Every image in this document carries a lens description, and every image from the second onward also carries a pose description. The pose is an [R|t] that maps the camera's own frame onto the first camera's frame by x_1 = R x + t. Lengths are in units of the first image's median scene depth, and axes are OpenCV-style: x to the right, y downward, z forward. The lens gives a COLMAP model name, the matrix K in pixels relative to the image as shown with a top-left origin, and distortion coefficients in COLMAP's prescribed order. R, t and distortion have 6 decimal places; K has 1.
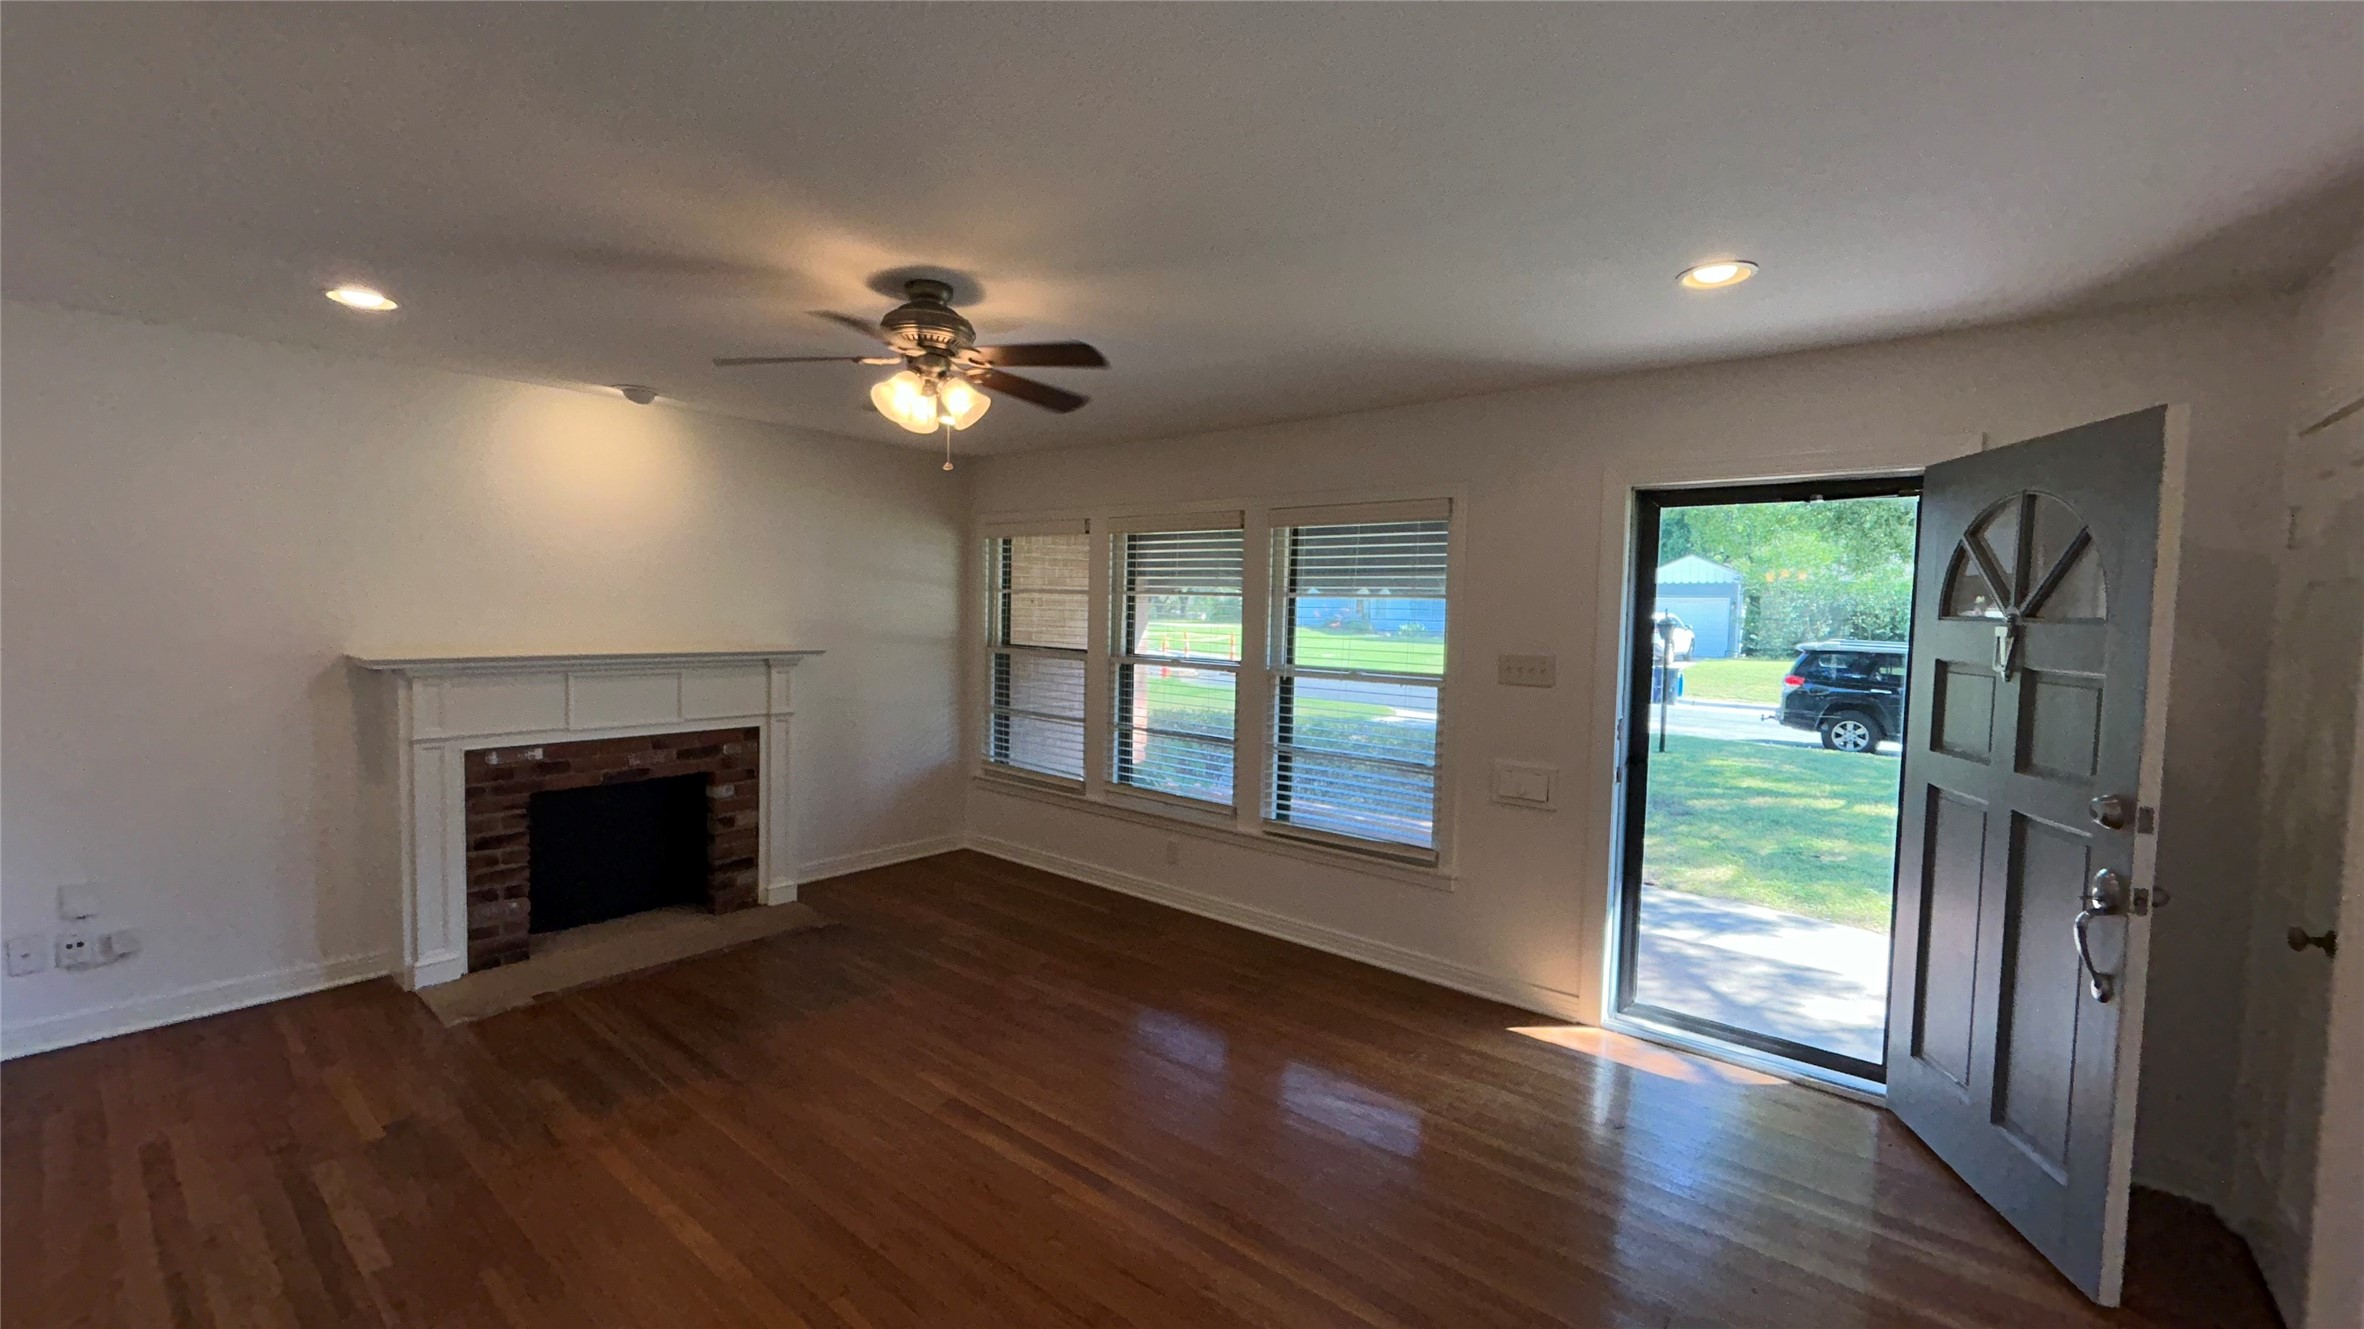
lens RADIAL K [[965.5, 0, 1182.0], [0, 965.5, 664.5], [0, 0, 1]] dist [0.013831, -0.000199]
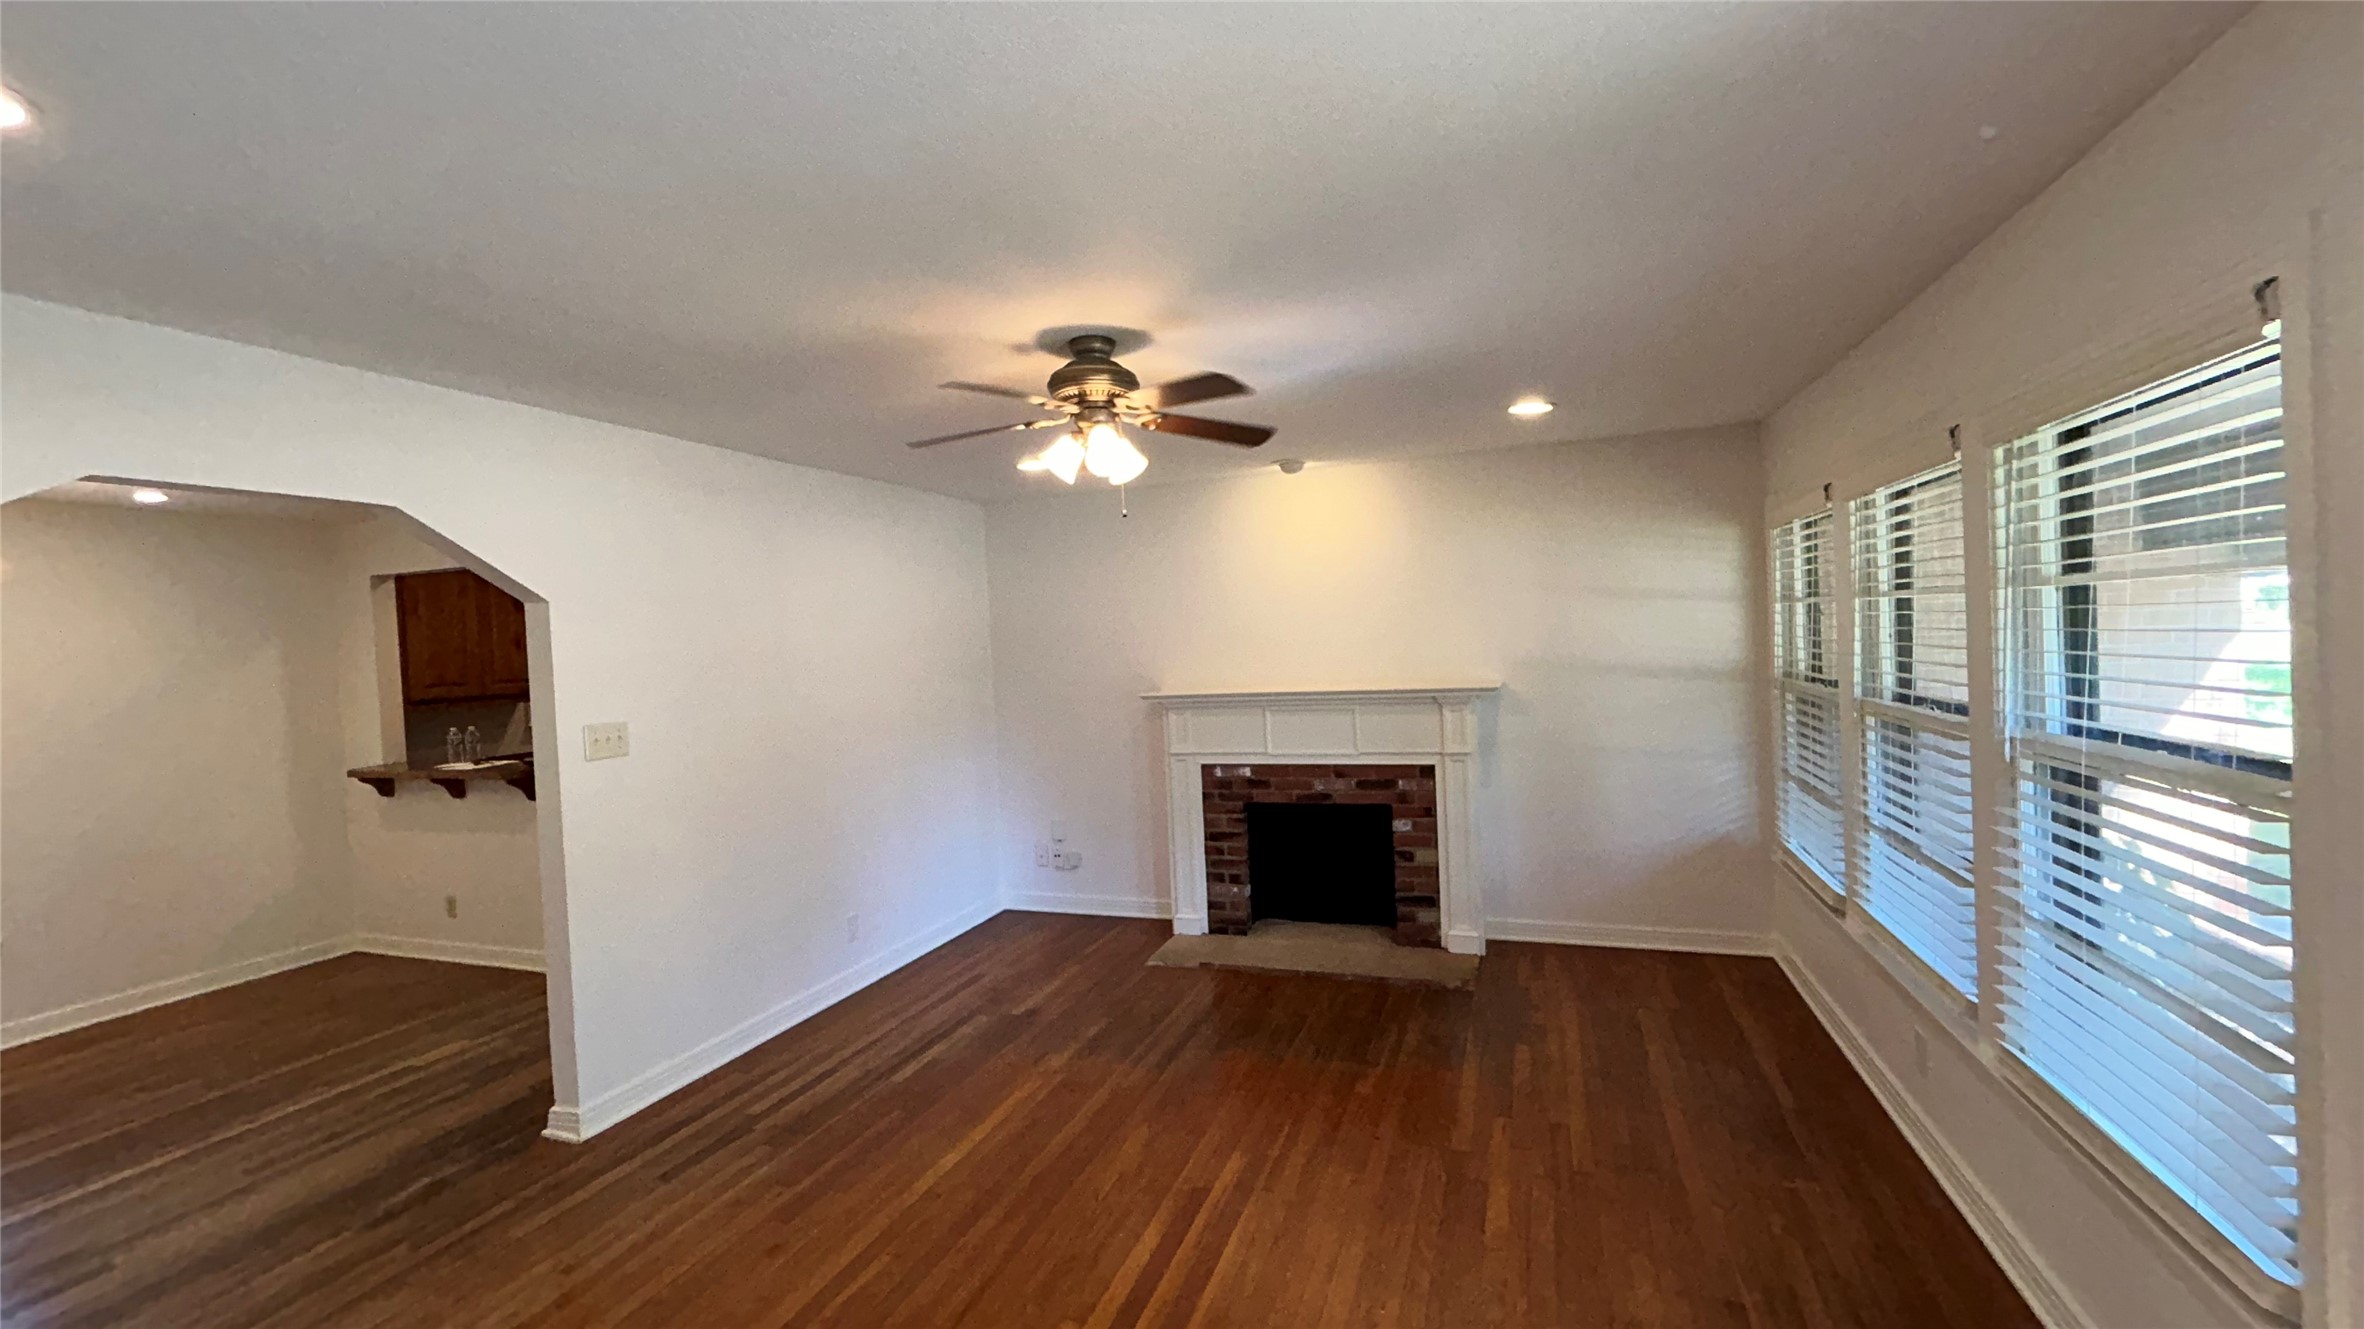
lens RADIAL K [[965.5, 0, 1182.0], [0, 965.5, 664.5], [0, 0, 1]] dist [0.013831, -0.000199]
pose [[0.335805, -0.013868, -0.941830, 0.474575], [-0.004186, 0.999860, -0.016214, -0.024542], [0.941922, 0.009387, 0.335699, 0.504858]]
